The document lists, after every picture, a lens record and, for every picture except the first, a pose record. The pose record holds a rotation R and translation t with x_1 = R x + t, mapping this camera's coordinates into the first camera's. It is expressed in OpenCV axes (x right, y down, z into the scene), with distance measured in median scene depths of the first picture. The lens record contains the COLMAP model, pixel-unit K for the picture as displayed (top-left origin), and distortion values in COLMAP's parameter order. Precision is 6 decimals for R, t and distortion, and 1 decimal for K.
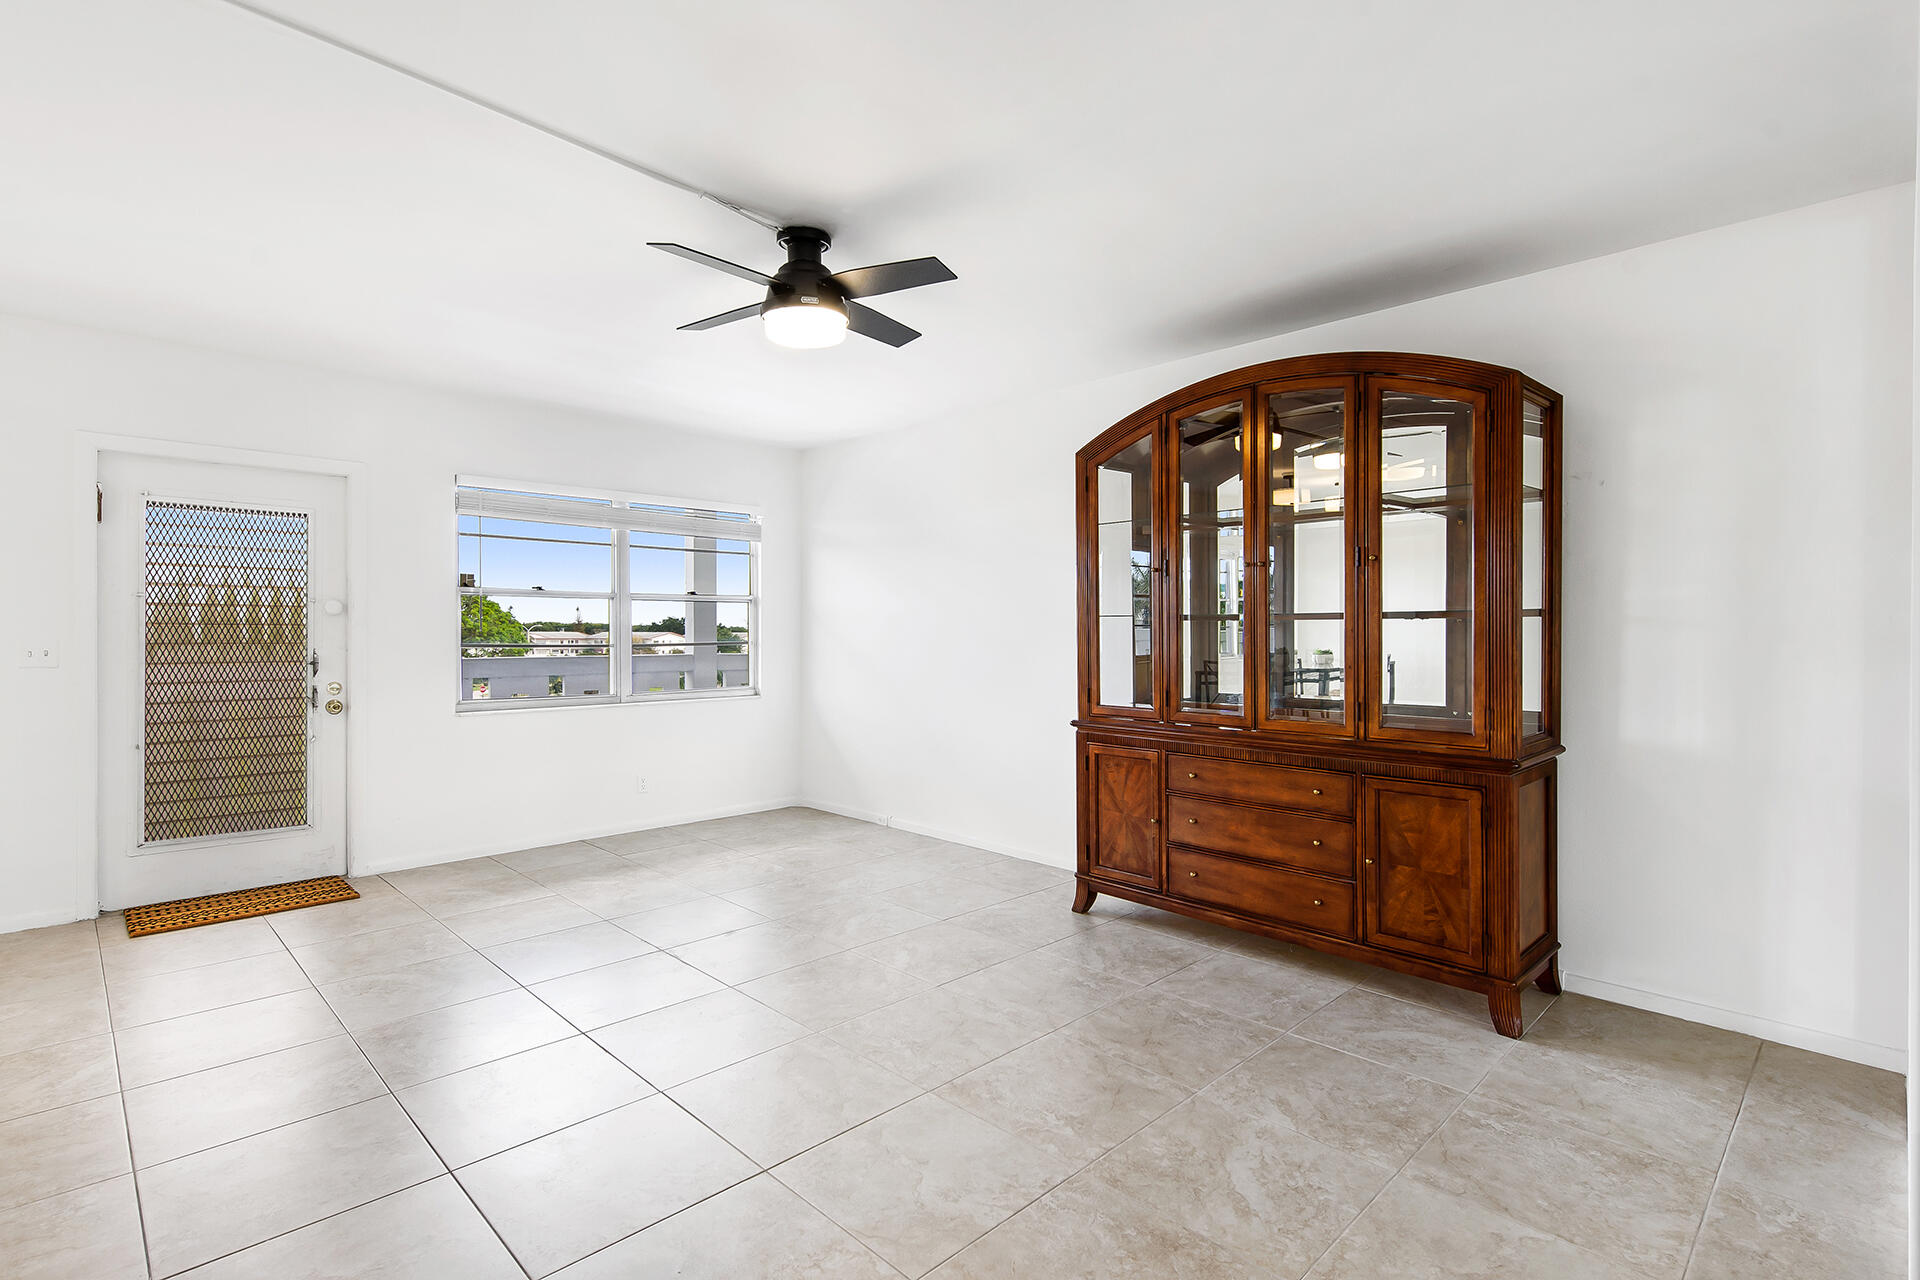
lens RADIAL K [[909.4, 0, 953.1], [0, 909.4, 626.3], [0, 0, 1]] dist [0.007960, -0.000526]
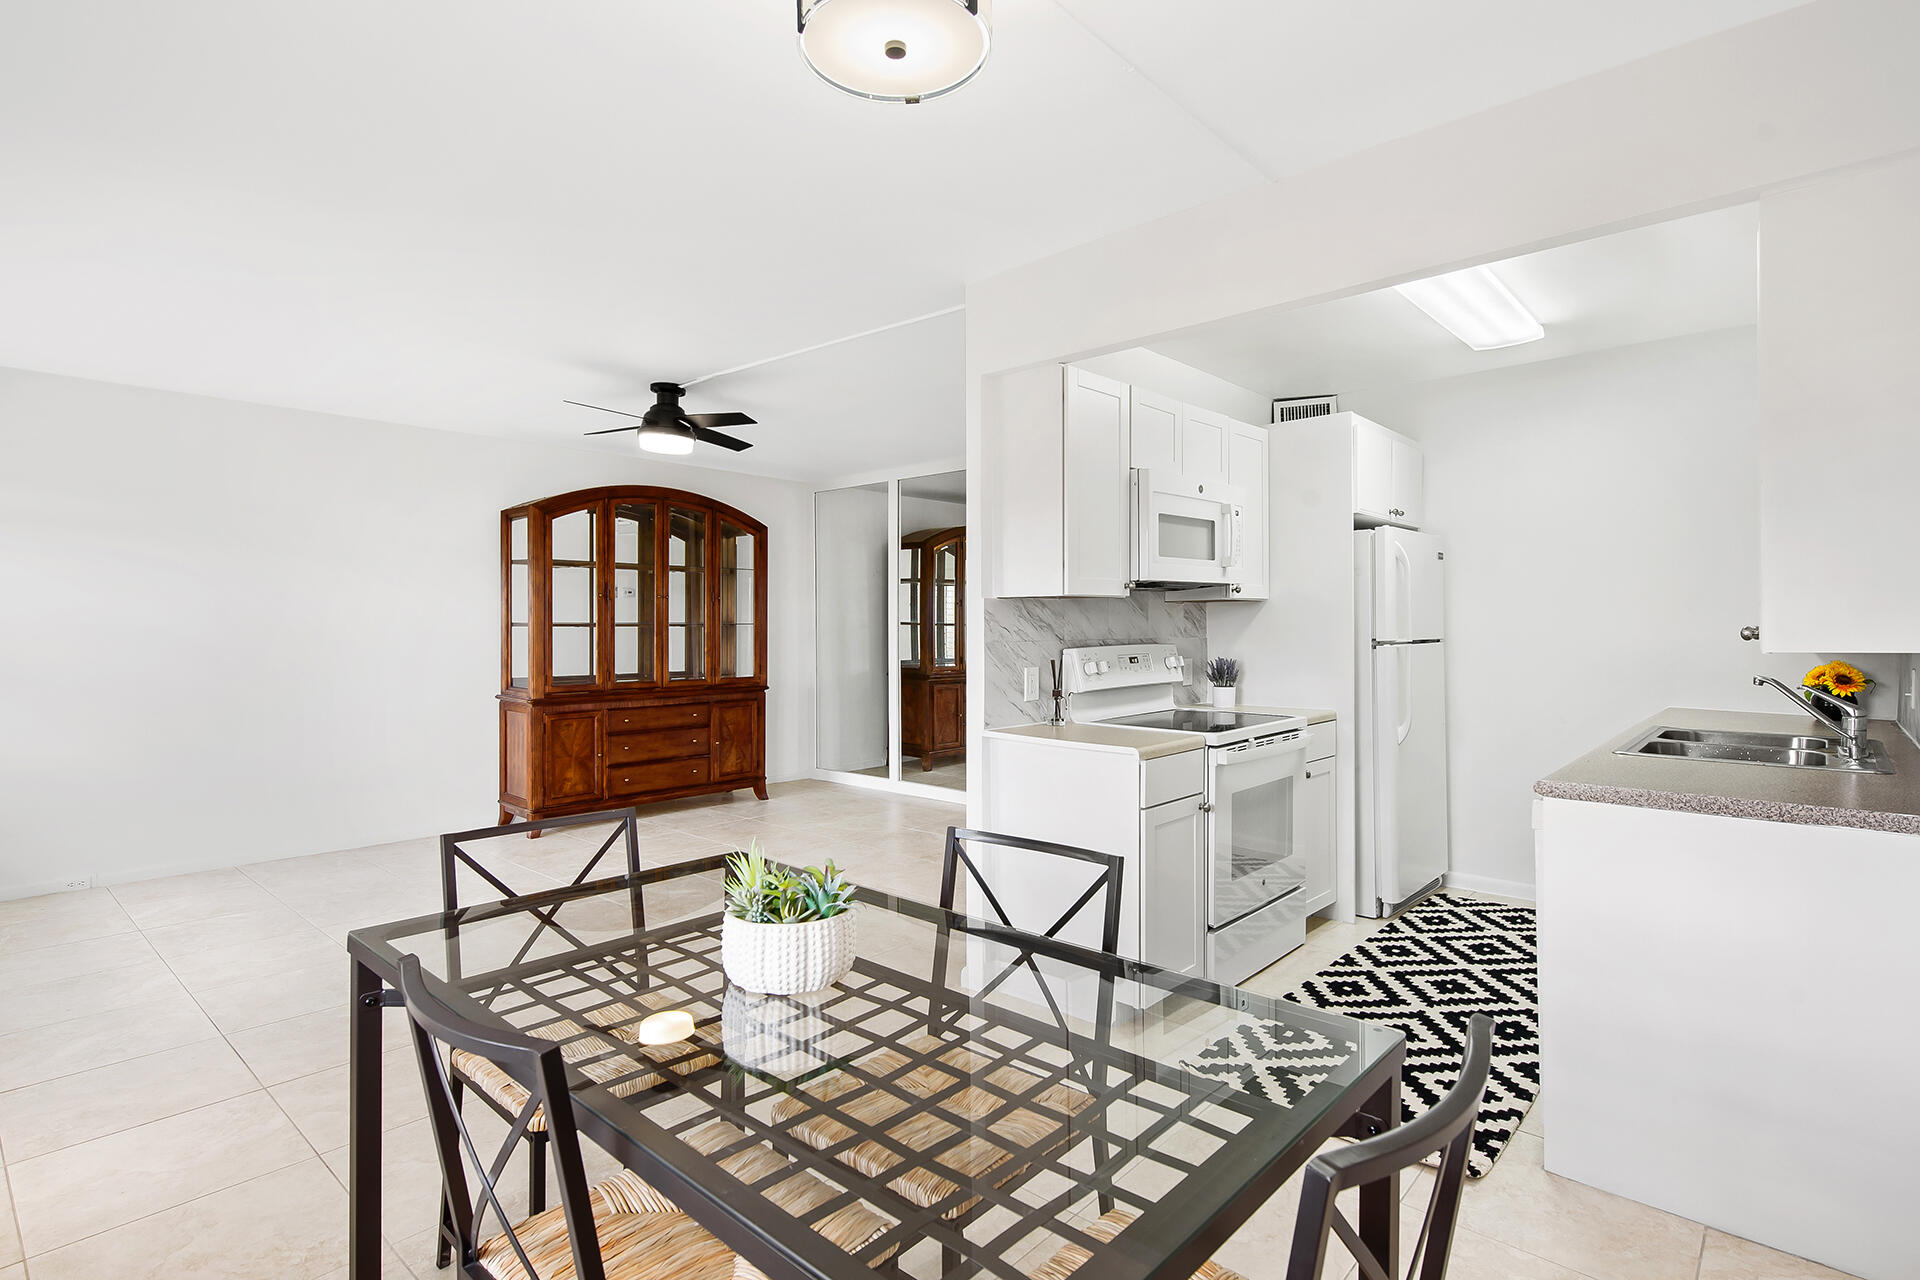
lens RADIAL K [[968.0, 0, 953.5], [0, 968.0, 632.0], [0, 0, 1]] dist [0.006985, 0.000587]
pose [[-0.055518, -0.006079, 0.998439, -1.442731], [0.004199, 0.999971, 0.006322, -0.007621], [-0.998449, 0.004543, -0.055491, 0.466131]]
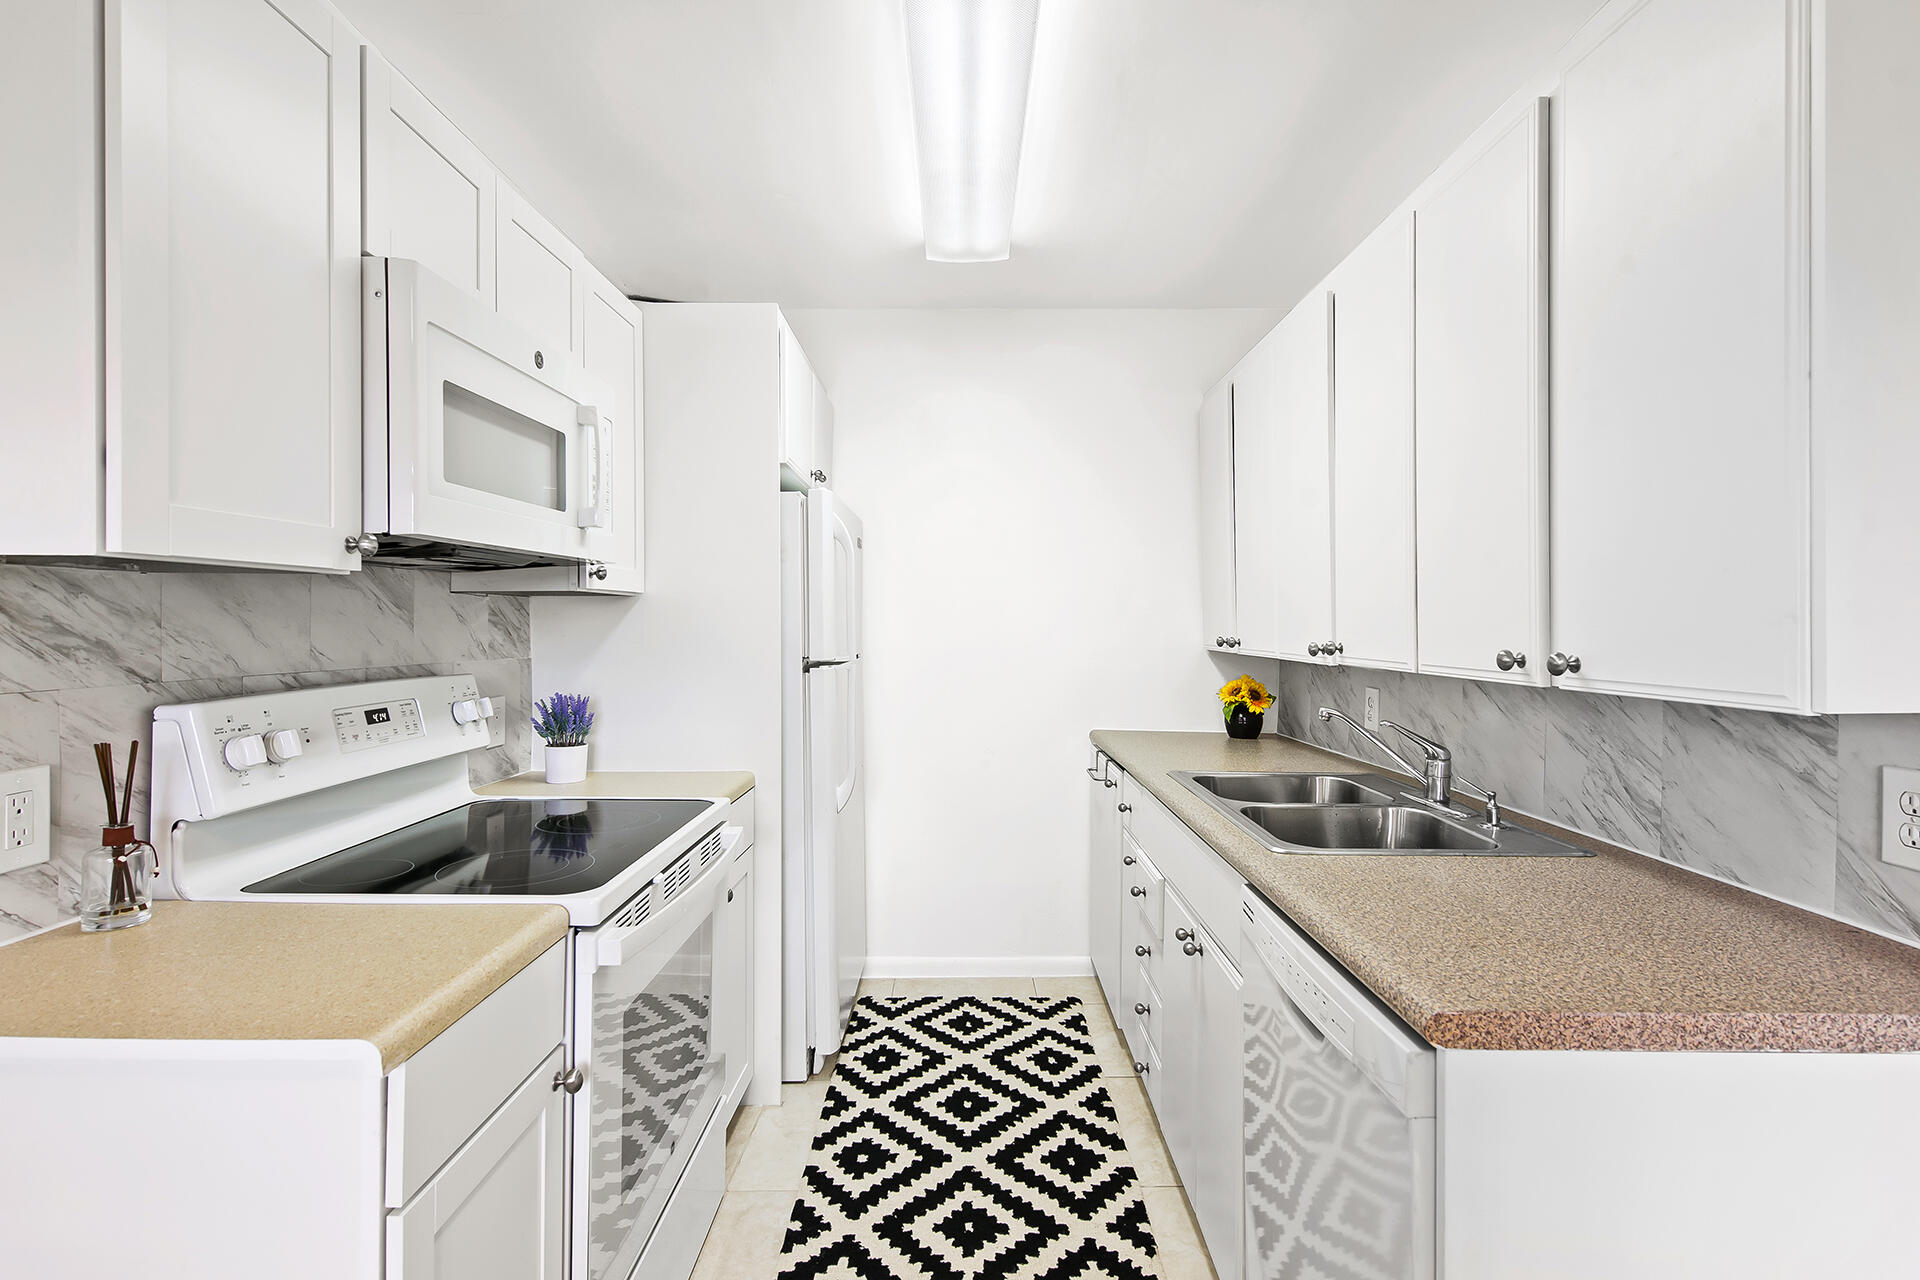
lens RADIAL K [[909.4, 0, 957.4], [0, 909.4, 626.0], [0, 0, 1]] dist [0.007960, -0.000526]
pose [[-0.712938, -0.001313, 0.701226, -1.020701], [-0.000676, 0.999999, 0.001185, -0.013825], [-0.701227, 0.000371, -0.712938, 0.357545]]
